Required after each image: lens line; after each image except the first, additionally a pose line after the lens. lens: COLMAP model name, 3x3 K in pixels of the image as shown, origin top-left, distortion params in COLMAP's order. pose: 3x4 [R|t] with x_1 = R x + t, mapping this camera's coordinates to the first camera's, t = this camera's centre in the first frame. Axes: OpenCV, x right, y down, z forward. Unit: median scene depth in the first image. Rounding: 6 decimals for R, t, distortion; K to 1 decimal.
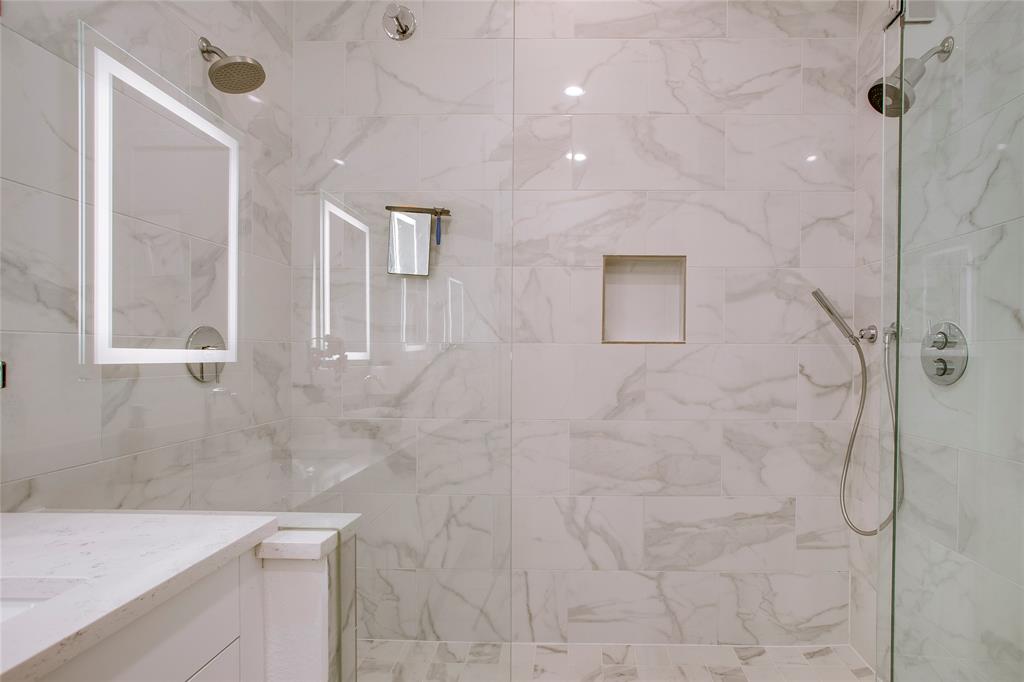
lens RADIAL K [[527.0, 0, 567.2], [0, 527.0, 360.3], [0, 0, 1]] dist [-0.043599, 0.016791]
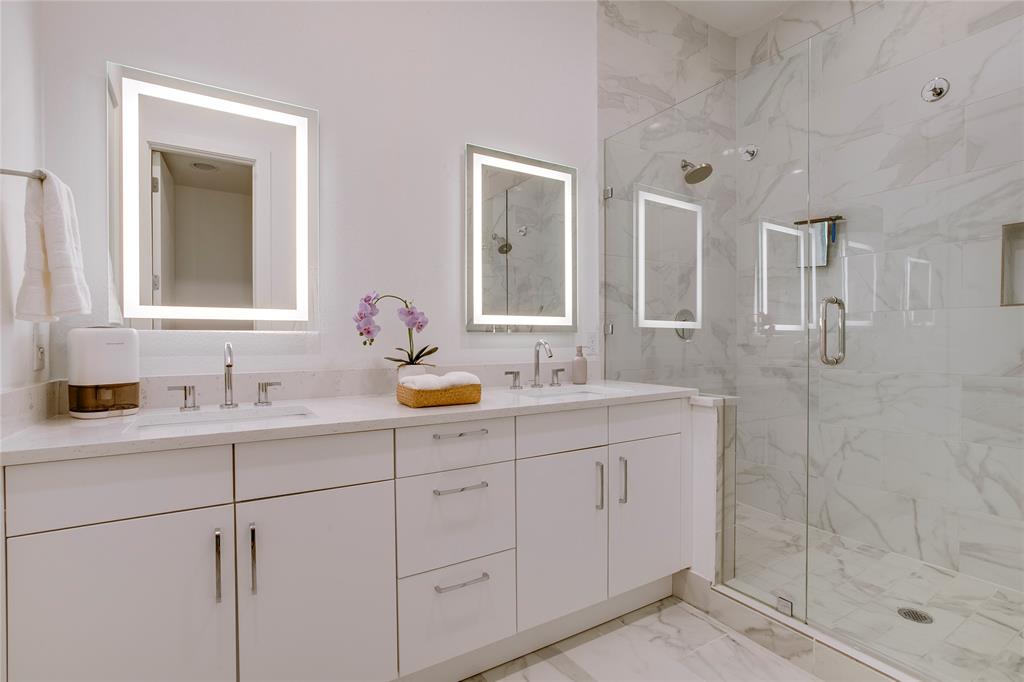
lens RADIAL K [[492.7, 0, 512.0], [0, 492.7, 341.0], [0, 0, 1]] dist [-0.001011, 0.013332]
pose [[0.530098, -0.001688, -0.847935, 0.407810], [-0.009769, 0.999919, -0.008098, 0.058526], [0.847880, 0.012576, 0.530038, -0.406962]]
